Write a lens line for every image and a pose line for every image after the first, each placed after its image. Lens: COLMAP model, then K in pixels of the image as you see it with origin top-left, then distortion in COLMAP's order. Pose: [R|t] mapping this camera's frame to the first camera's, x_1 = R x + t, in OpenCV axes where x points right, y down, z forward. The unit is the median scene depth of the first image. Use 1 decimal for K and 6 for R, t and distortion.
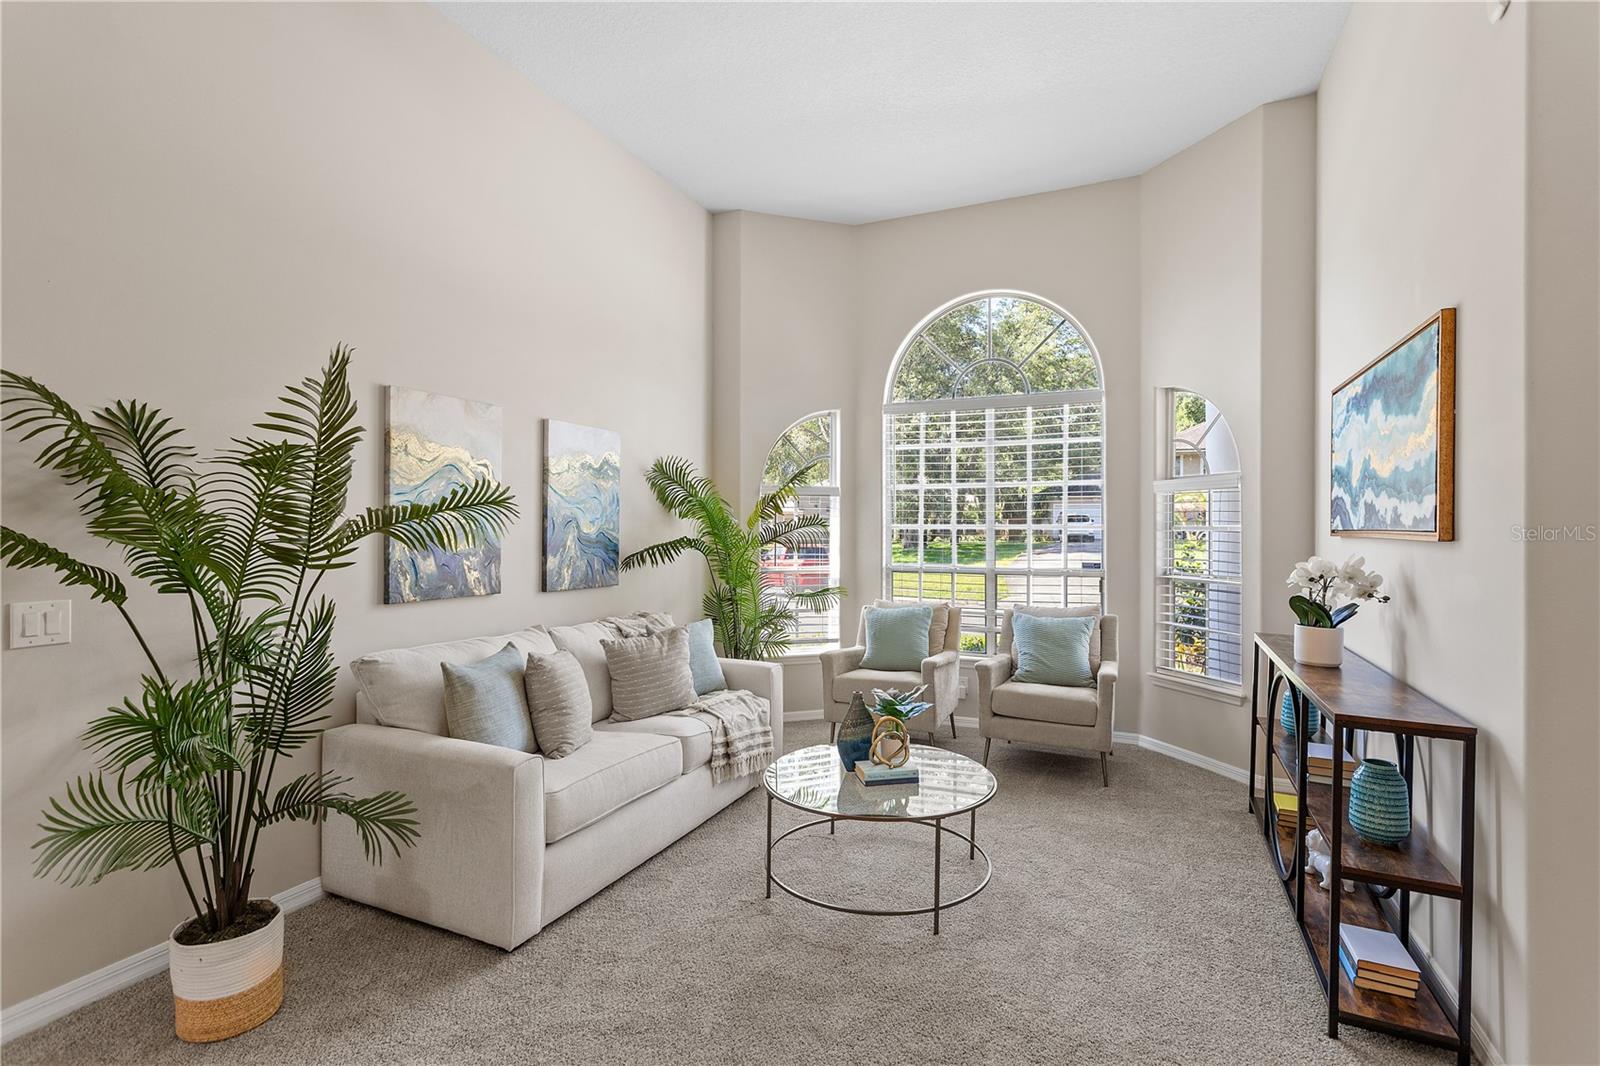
lens RADIAL K [[754.5, 0, 800.5], [0, 754.5, 541.2], [0, 0, 1]] dist [-0.000417, 0.002014]
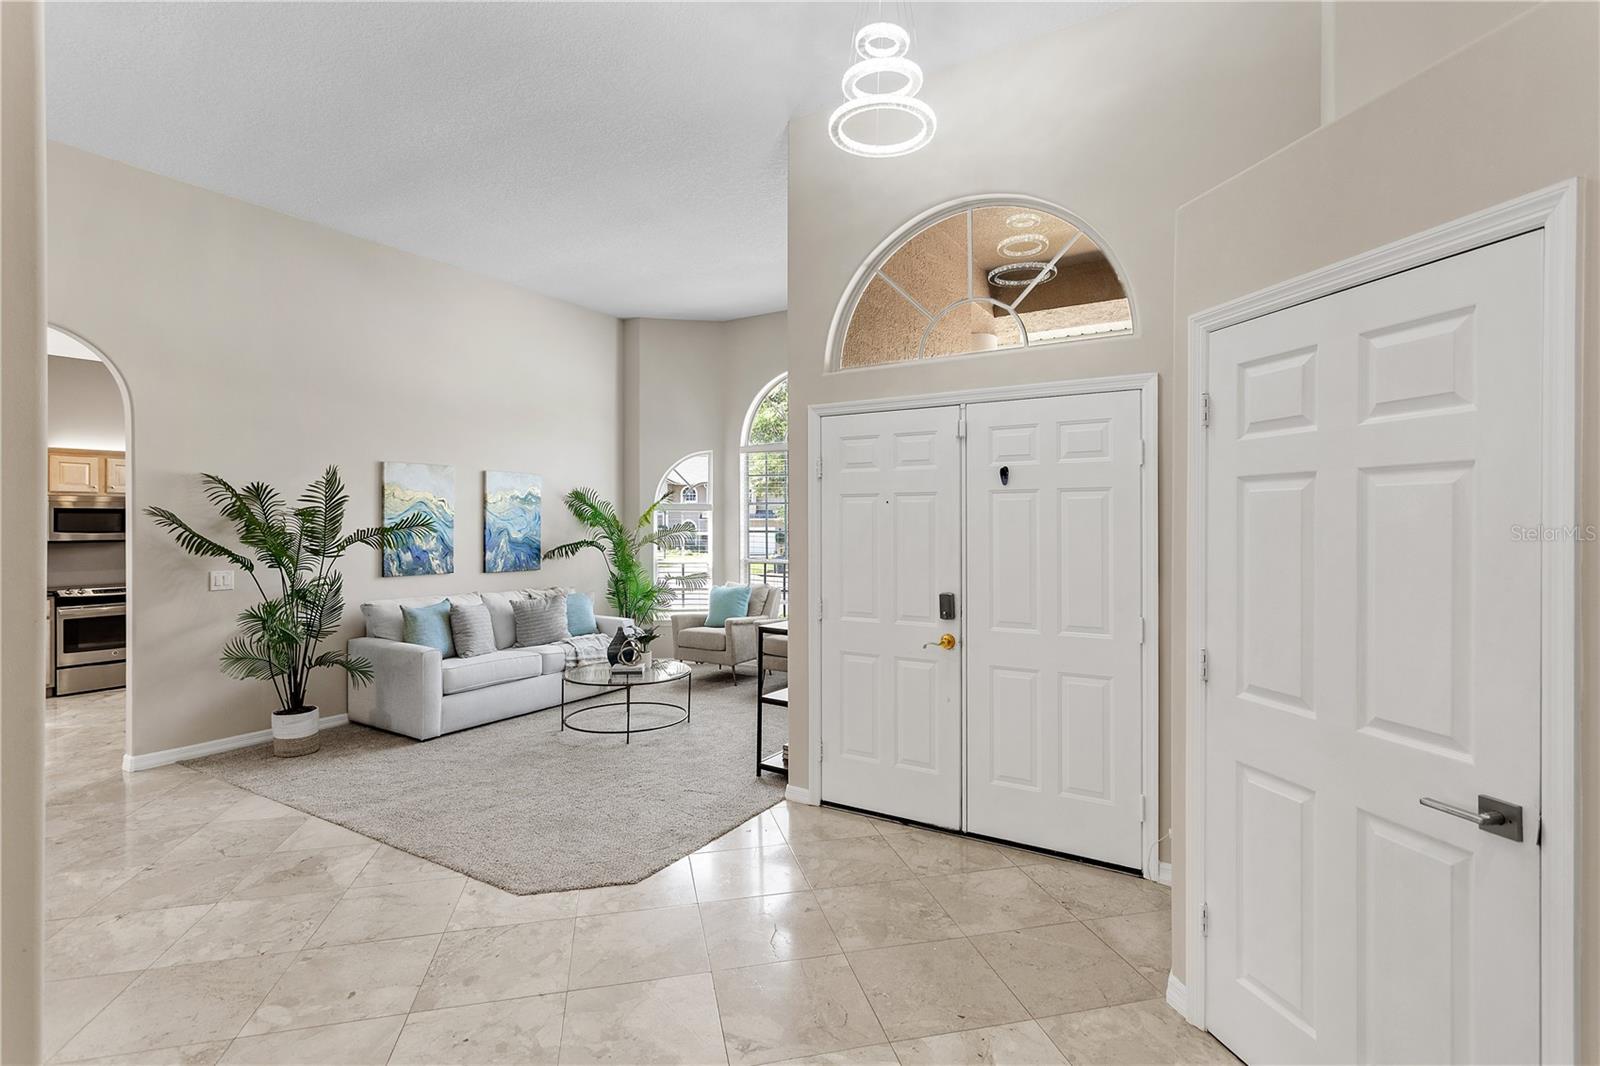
lens RADIAL K [[754.5, 0, 800.5], [0, 754.5, 541.2], [0, 0, 1]] dist [-0.000417, 0.002014]
pose [[0.991620, 0.000466, -0.129191, 0.866666], [0.000490, 0.999973, 0.007375, -0.023726], [0.129191, -0.007376, 0.991592, -0.876622]]
